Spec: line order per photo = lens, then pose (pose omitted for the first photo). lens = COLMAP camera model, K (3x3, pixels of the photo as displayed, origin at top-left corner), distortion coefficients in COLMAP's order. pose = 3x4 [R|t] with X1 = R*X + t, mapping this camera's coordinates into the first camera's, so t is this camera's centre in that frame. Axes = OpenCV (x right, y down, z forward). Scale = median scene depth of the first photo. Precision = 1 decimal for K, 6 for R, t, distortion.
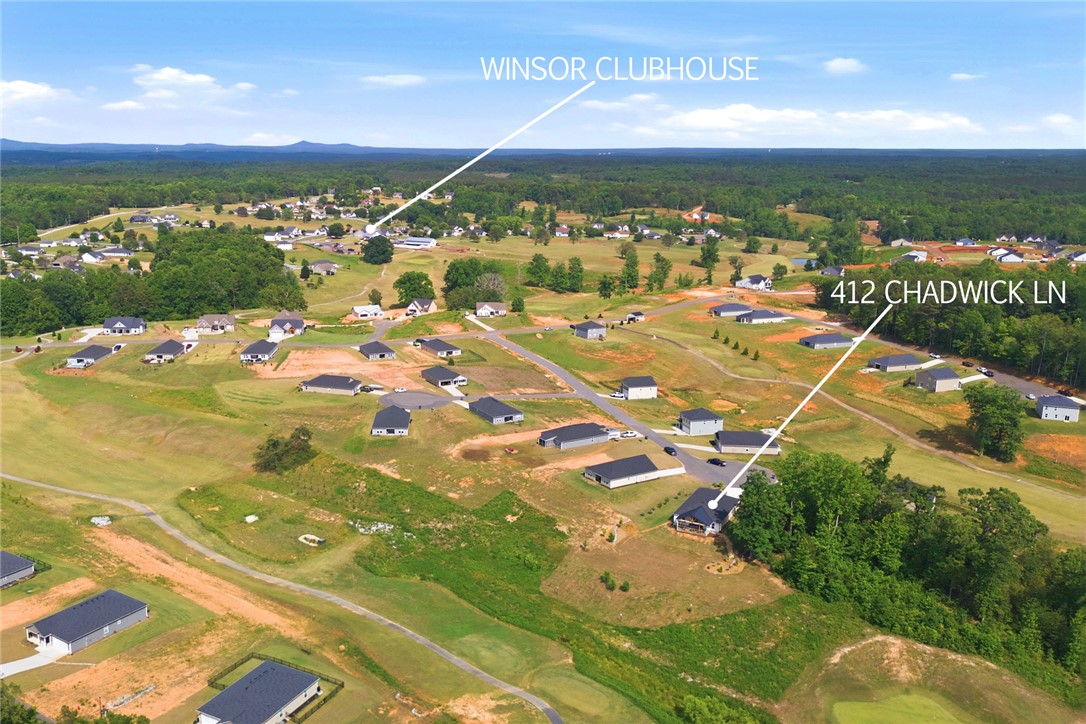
lens RADIAL K [[906.2, 0, 541.9], [0, 906.2, 375.7], [0, 0, 1]] dist [0.007942, 0.001262]
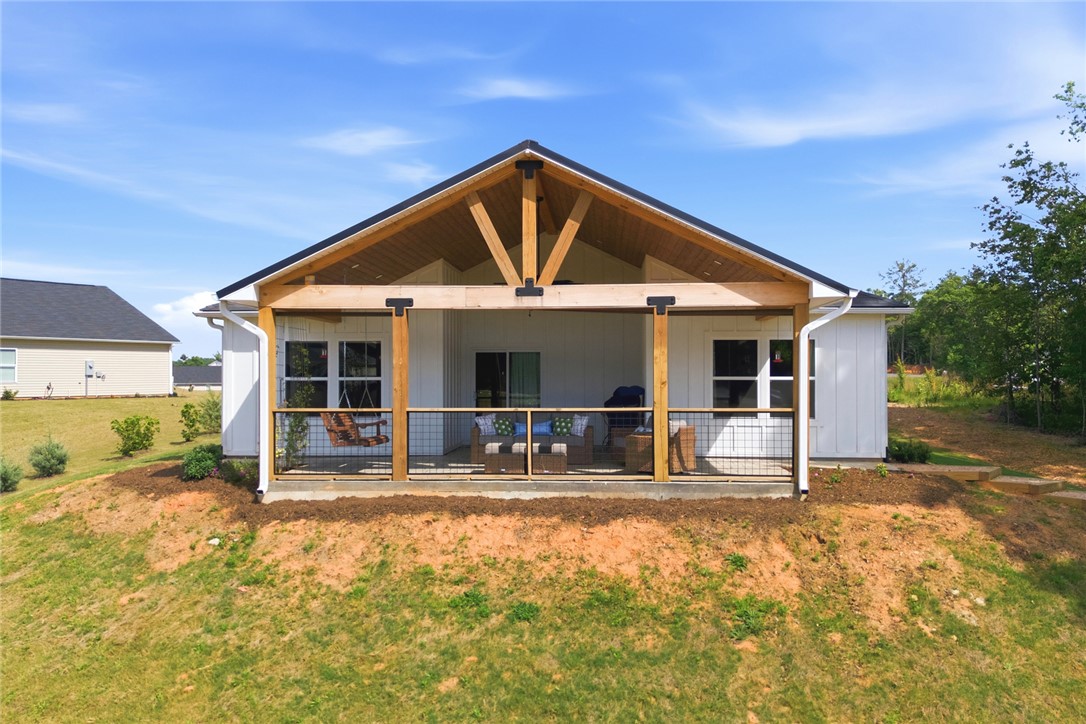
lens RADIAL K [[940.5, 0, 543.0], [0, 940.5, 362.0], [0, 0, 1]] dist [0.083555, -0.118196]
pose [[0.918973, -0.035479, 0.392721, 0.143542], [0.125753, 0.970310, -0.206604, 0.176663], [-0.373731, 0.239250, 0.896150, 0.943776]]
